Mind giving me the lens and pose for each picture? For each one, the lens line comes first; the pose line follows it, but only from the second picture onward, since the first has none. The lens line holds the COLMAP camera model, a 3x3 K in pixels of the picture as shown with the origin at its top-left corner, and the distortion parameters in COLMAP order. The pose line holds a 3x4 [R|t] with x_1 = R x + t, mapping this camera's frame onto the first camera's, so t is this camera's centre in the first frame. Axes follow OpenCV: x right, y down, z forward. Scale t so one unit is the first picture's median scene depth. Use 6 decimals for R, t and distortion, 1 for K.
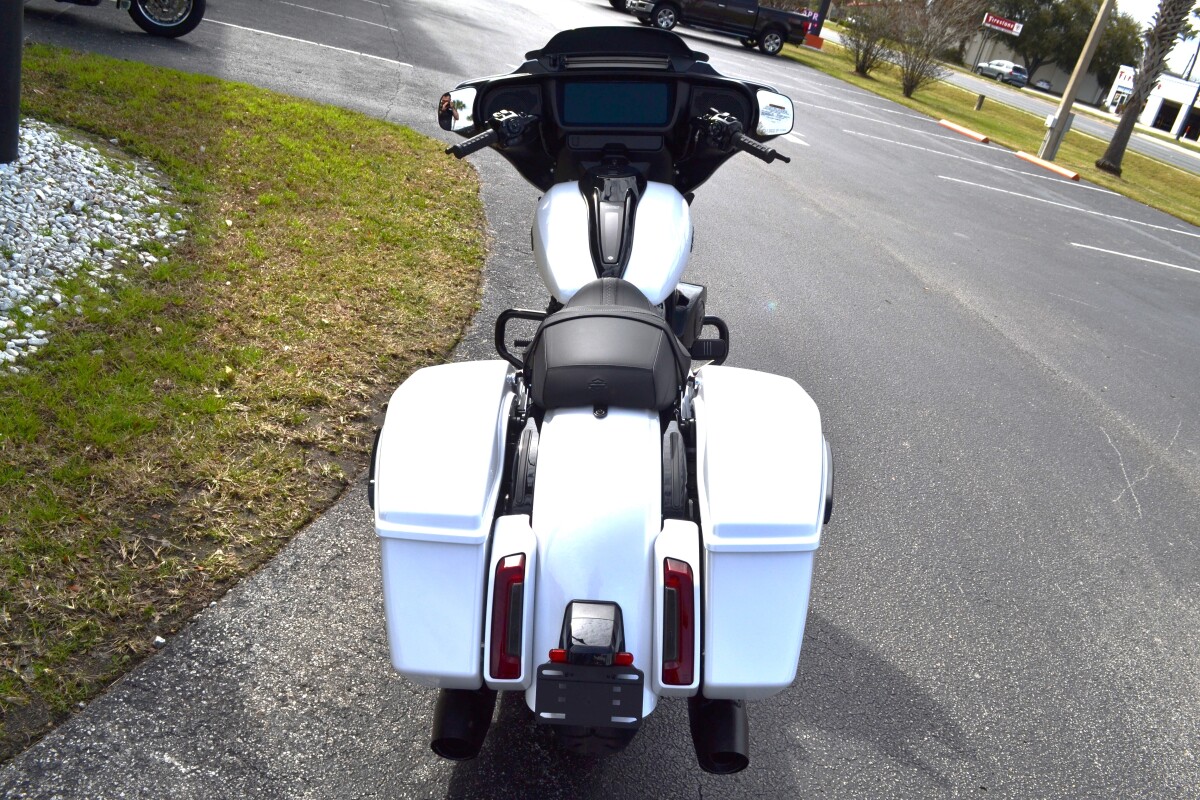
lens RADIAL K [[1038.9, 0, 600.0], [0, 1038.9, 400.0], [0, 0, 1]] dist [-0.080353, -0.001410]
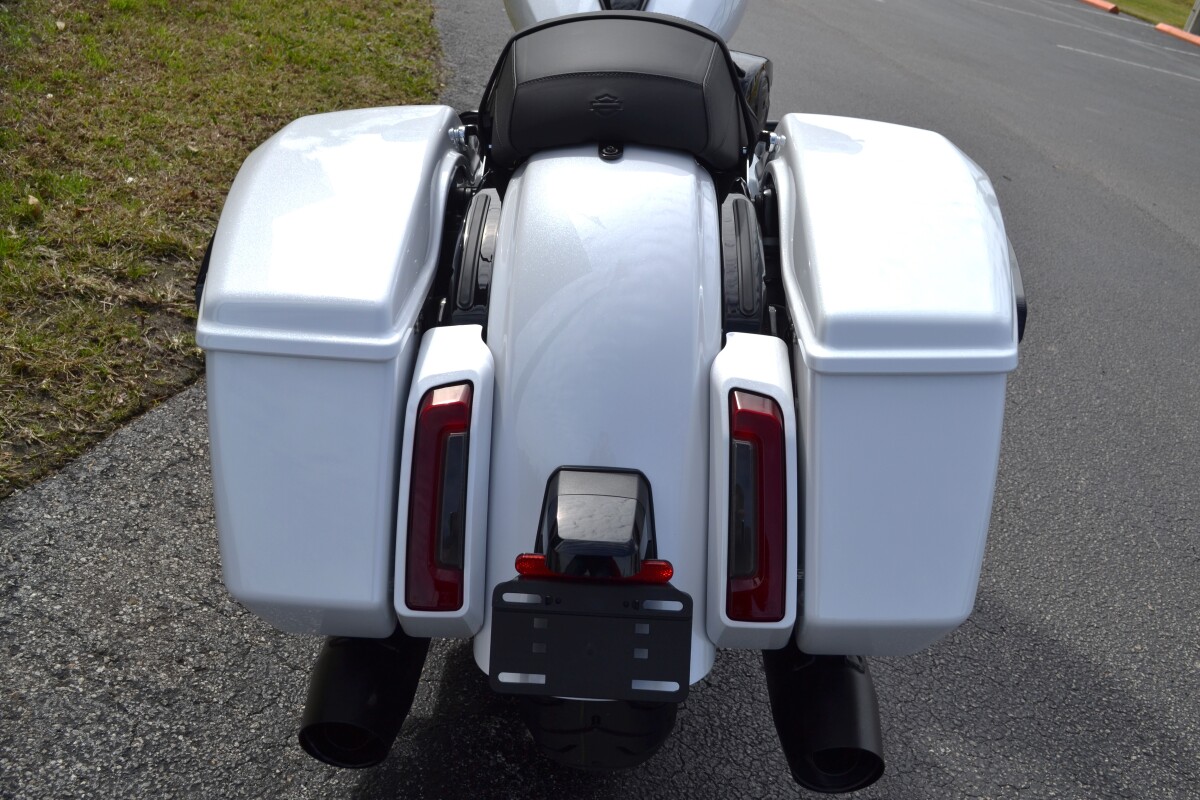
lens RADIAL K [[1337.4, 0, 600.0], [0, 1337.4, 400.0], [0, 0, 1]] dist [-0.045896, -0.029266]
pose [[0.999998, 0.001615, -0.000641, -0.003754], [-0.001598, 0.999675, 0.025443, 0.105569], [0.000681, -0.025442, 0.999676, 0.228805]]
